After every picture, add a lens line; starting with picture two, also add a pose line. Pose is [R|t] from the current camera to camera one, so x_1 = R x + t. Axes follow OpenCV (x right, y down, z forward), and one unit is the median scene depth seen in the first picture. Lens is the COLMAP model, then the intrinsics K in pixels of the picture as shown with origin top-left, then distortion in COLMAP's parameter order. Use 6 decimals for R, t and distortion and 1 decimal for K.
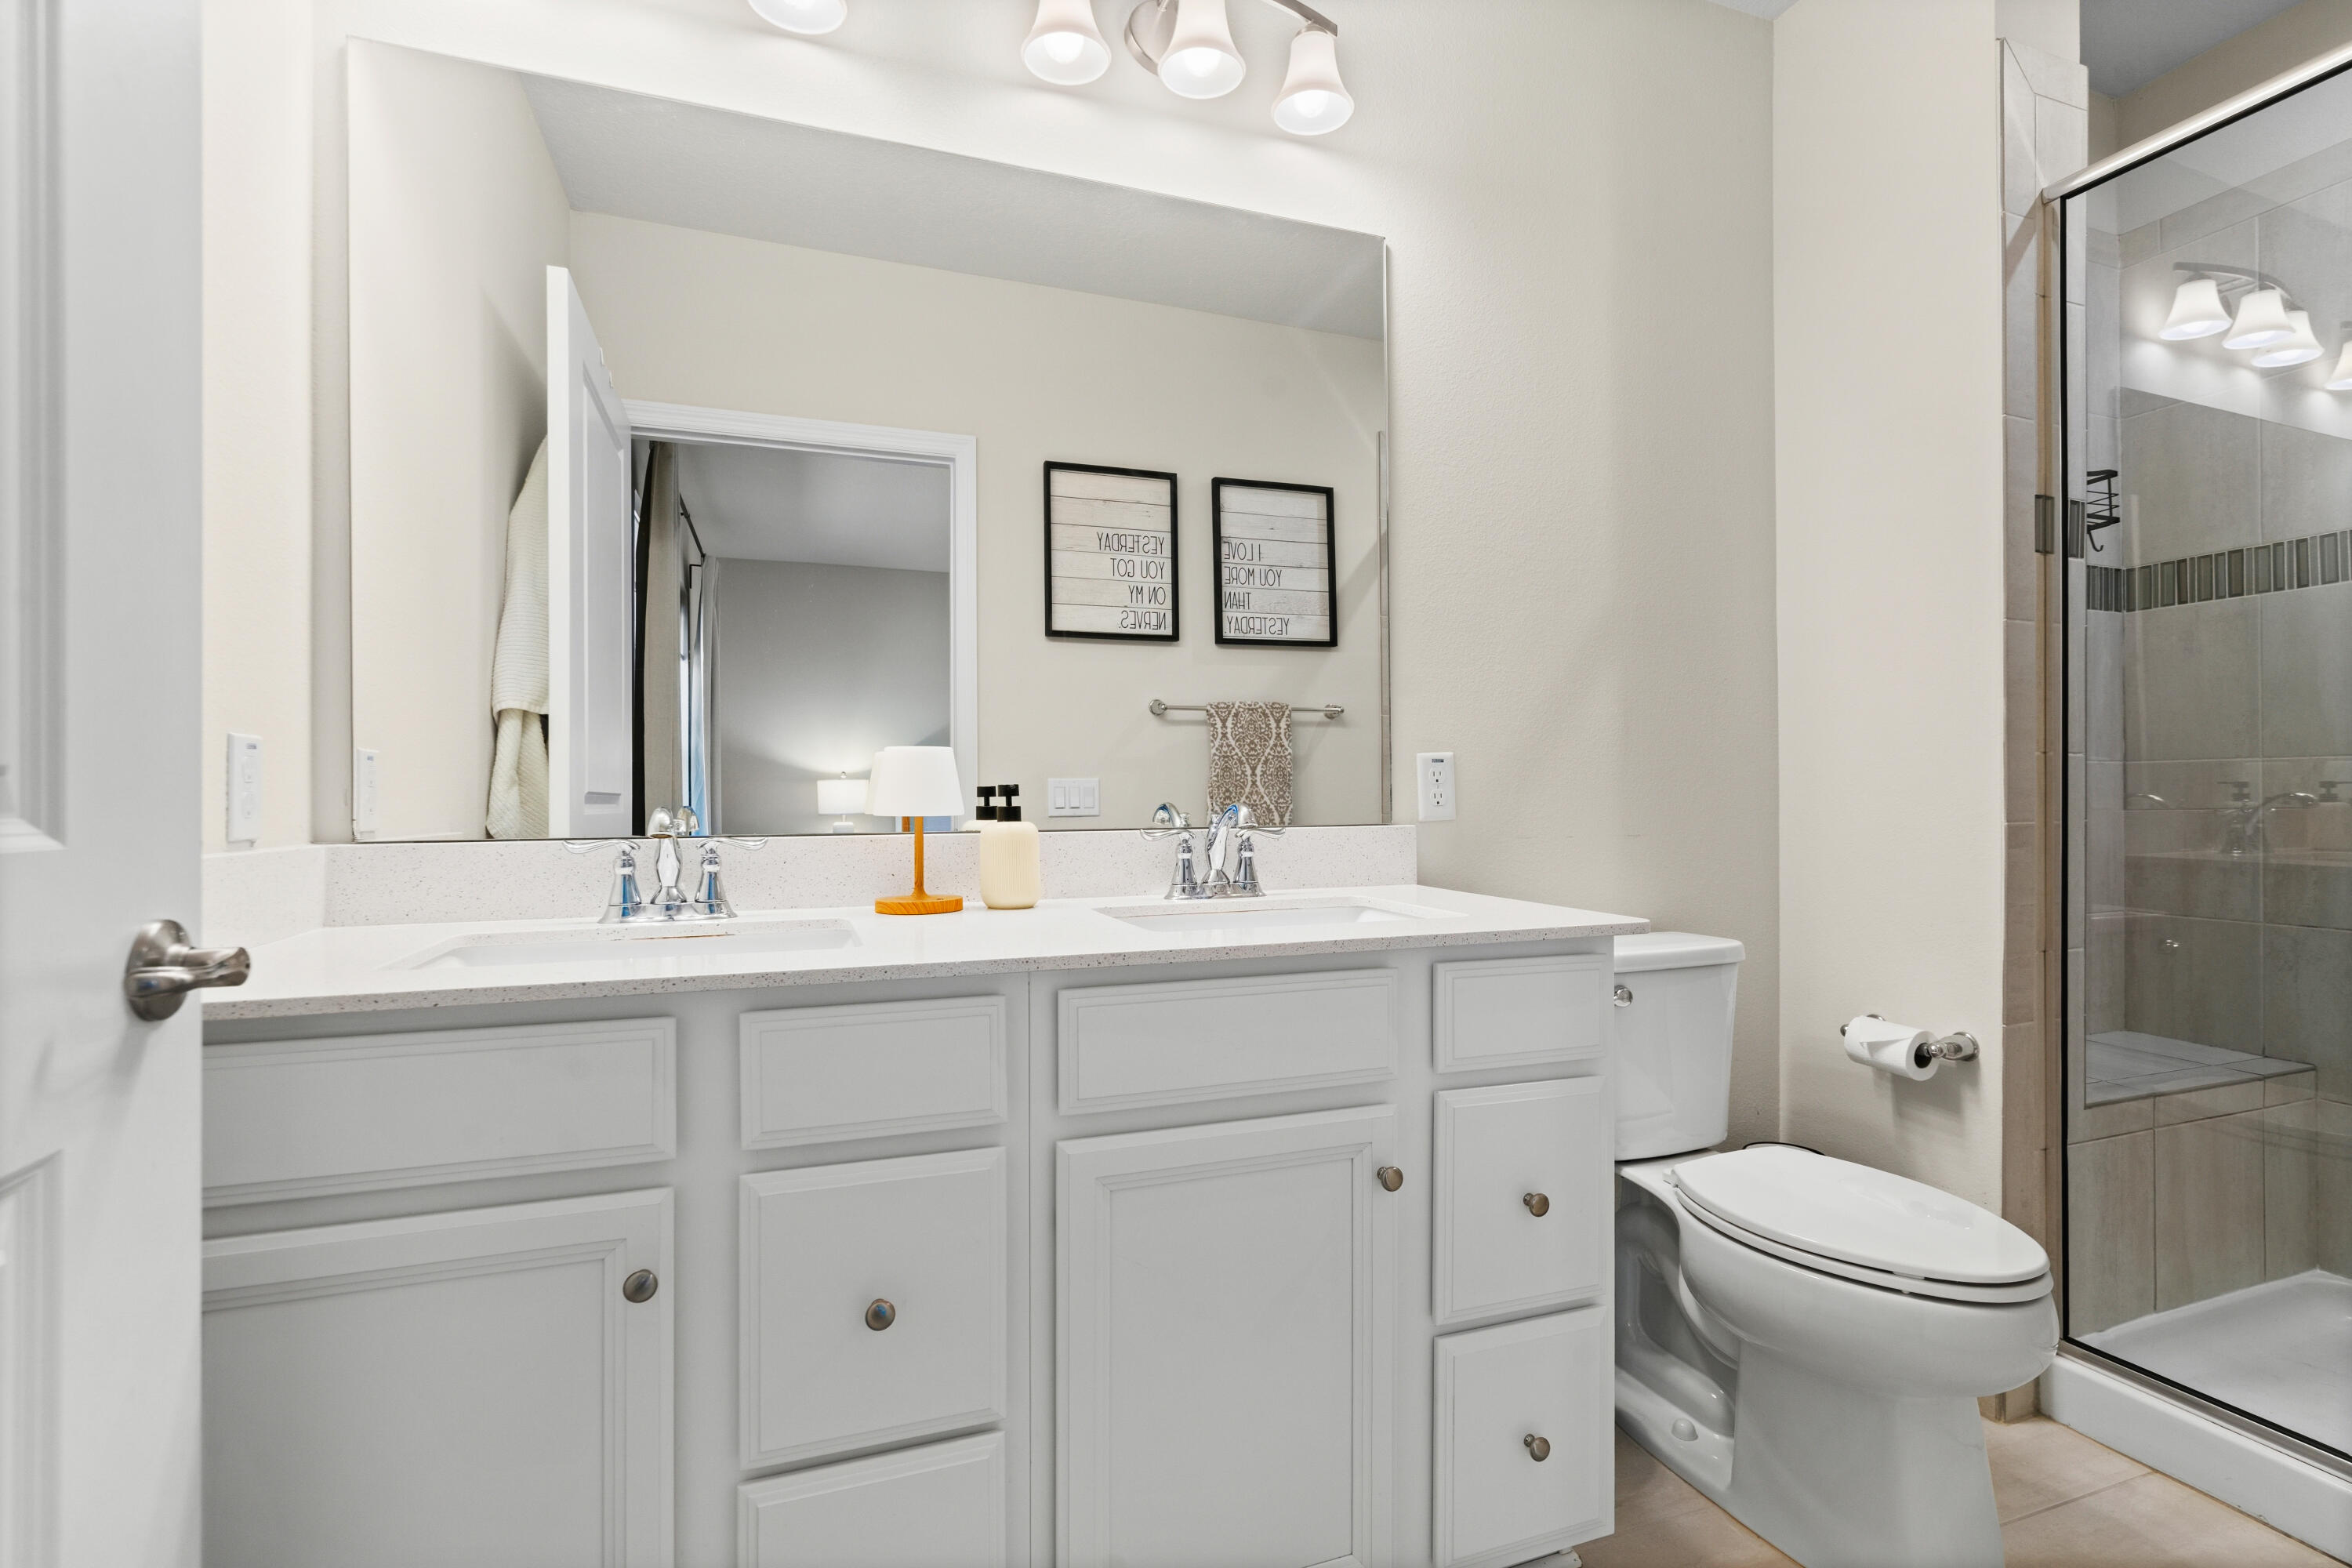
lens RADIAL K [[1076.5, 0, 1182.2], [0, 1076.5, 790.3], [0, 0, 1]] dist [-0.002329, 0.000252]
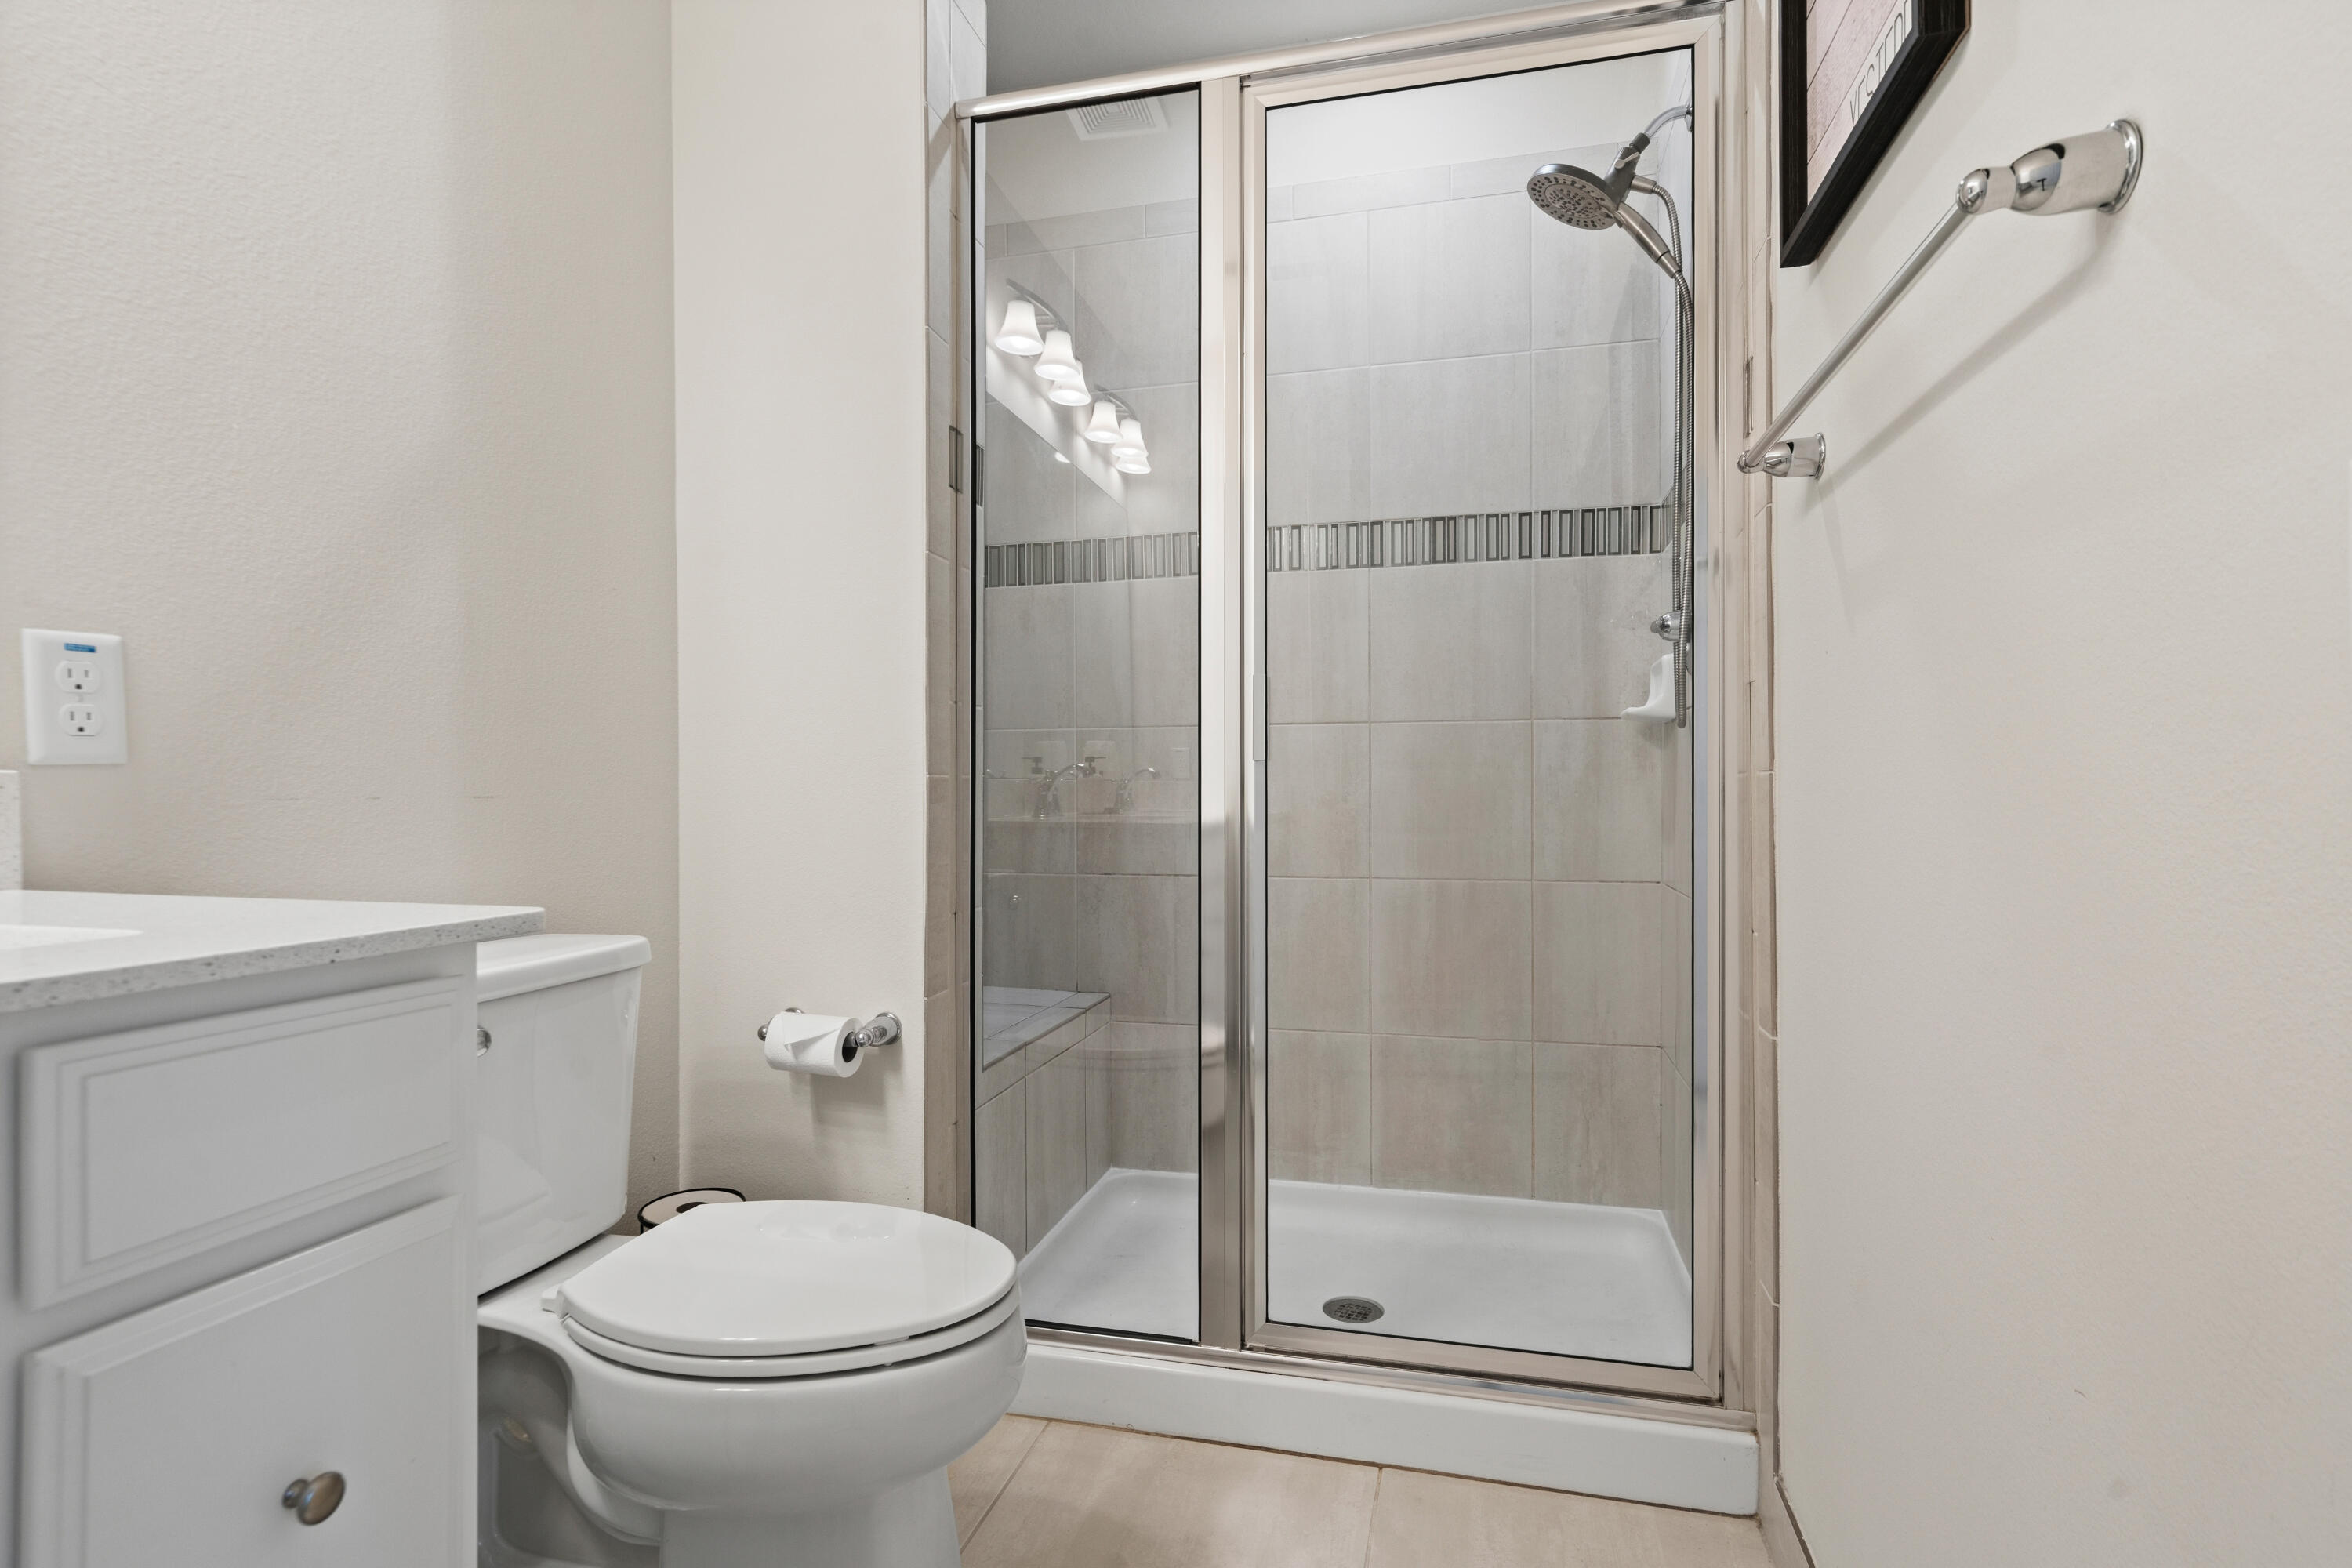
lens RADIAL K [[1142.8, 0, 1184.4], [0, 1142.8, 796.2], [0, 0, 1]] dist [-0.004194, 0.005841]
pose [[0.561037, -0.001875, 0.827789, 0.085522], [-0.003723, 0.999982, 0.004788, 0.041406], [-0.827783, -0.005768, 0.561019, 0.270105]]
